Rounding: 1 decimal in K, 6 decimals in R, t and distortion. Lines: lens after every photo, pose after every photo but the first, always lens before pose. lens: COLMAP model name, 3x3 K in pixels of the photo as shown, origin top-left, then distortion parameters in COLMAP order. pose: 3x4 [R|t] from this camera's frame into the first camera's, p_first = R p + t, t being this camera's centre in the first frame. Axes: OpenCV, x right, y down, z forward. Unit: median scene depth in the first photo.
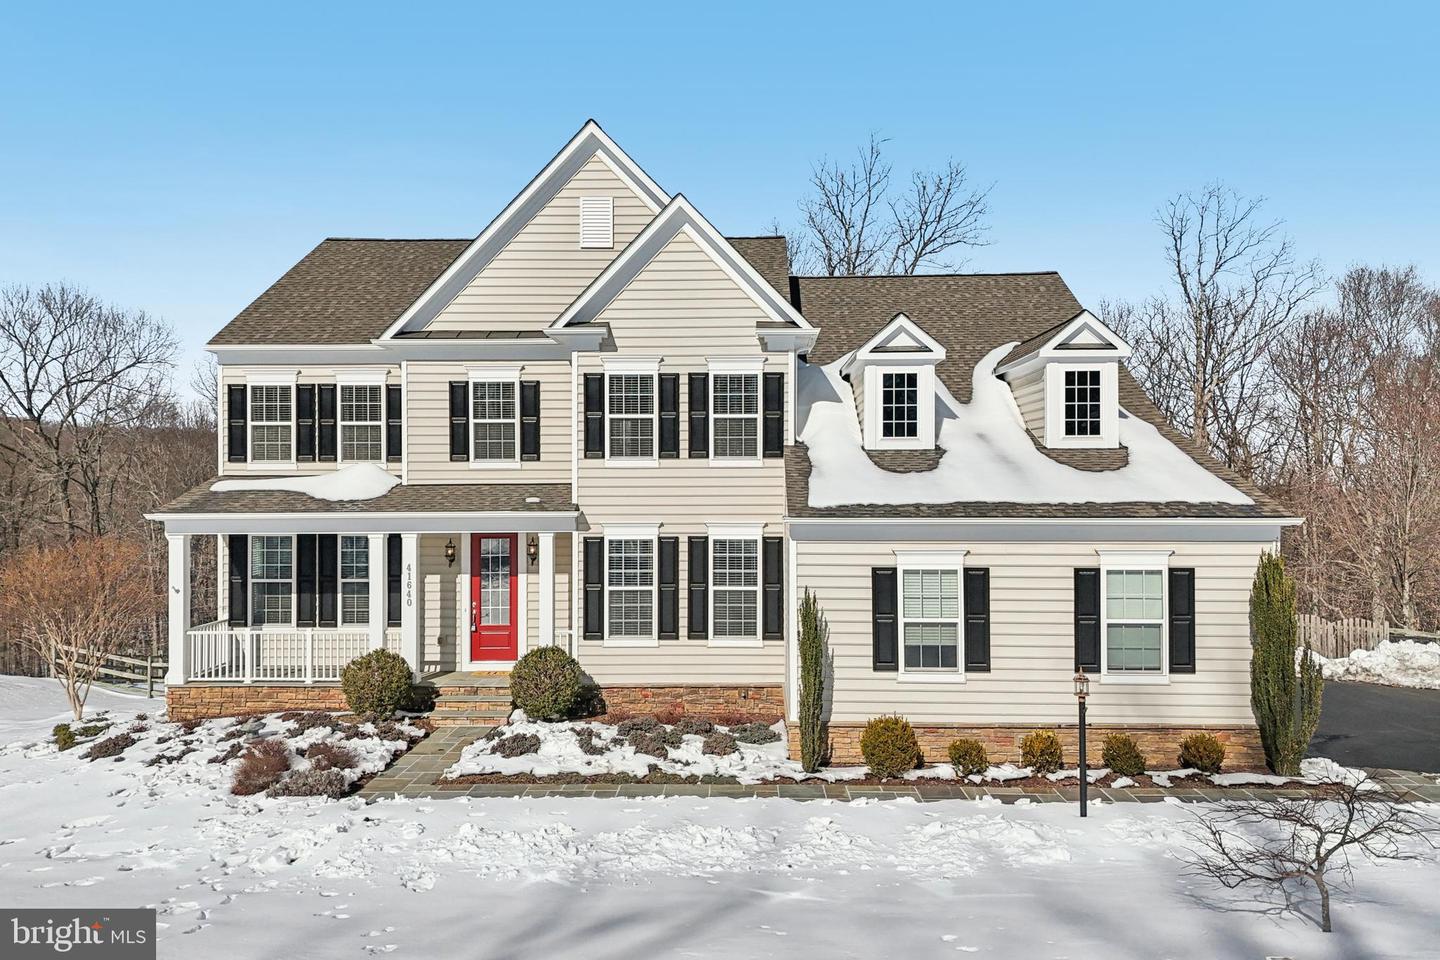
lens RADIAL K [[1054.3, 0, 720.0], [0, 1054.3, 480.0], [0, 0, 1]] dist [0.058733, -0.070437]
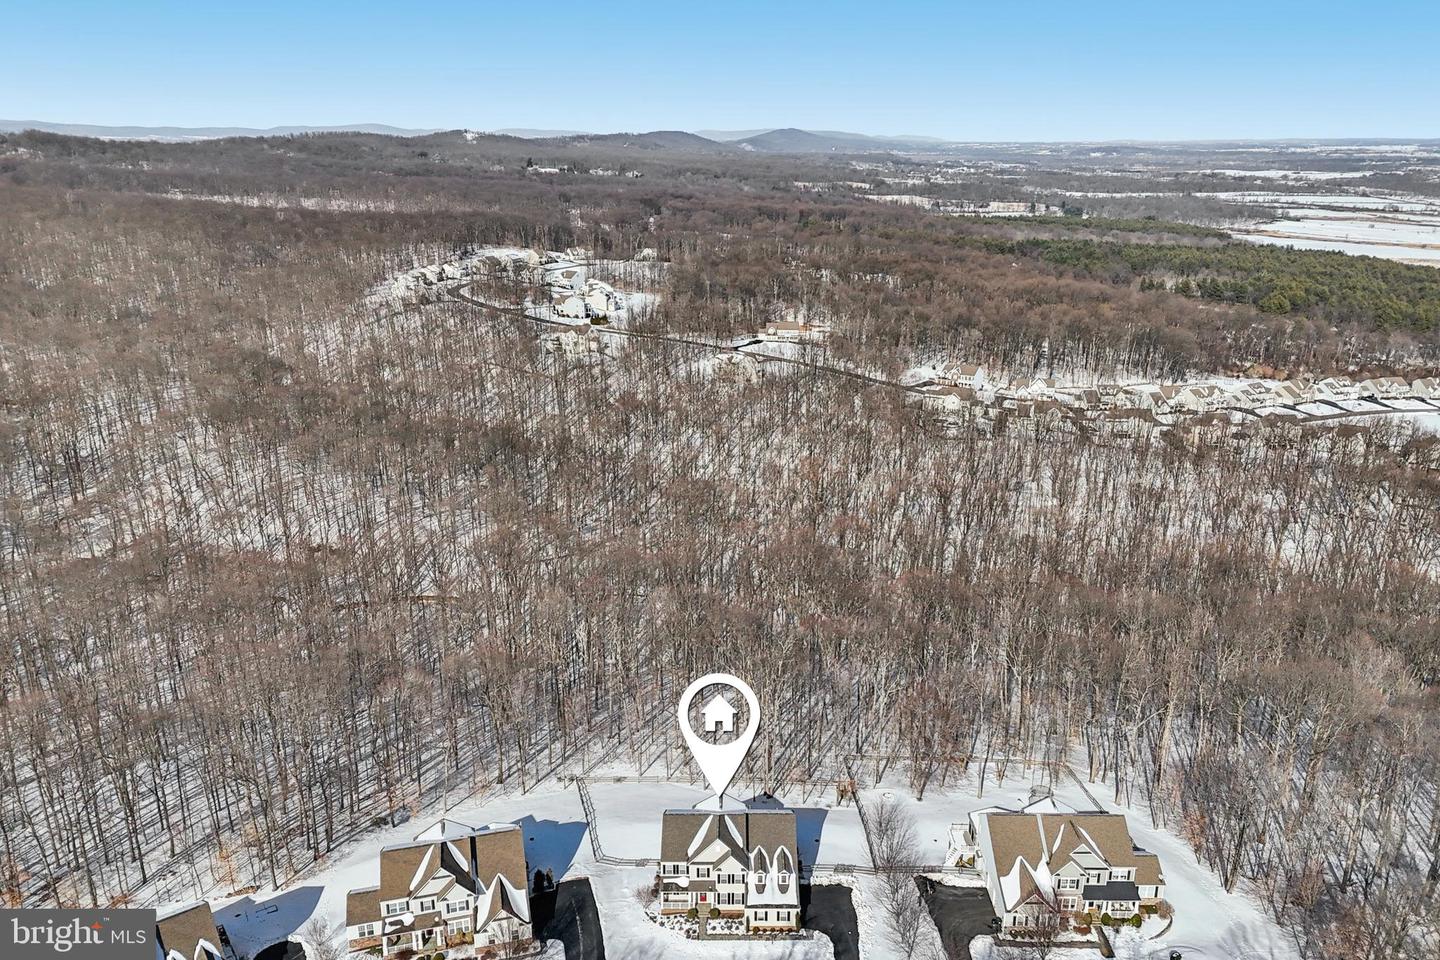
lens RADIAL K [[1054.3, 0, 720.0], [0, 1054.3, 480.0], [0, 0, 1]] dist [0.058733, -0.070437]
pose [[0.999455, -0.006289, 0.032392, -0.340869], [-0.004652, 0.945007, 0.327016, -5.209585], [-0.032668, -0.326989, 0.944463, -5.181177]]
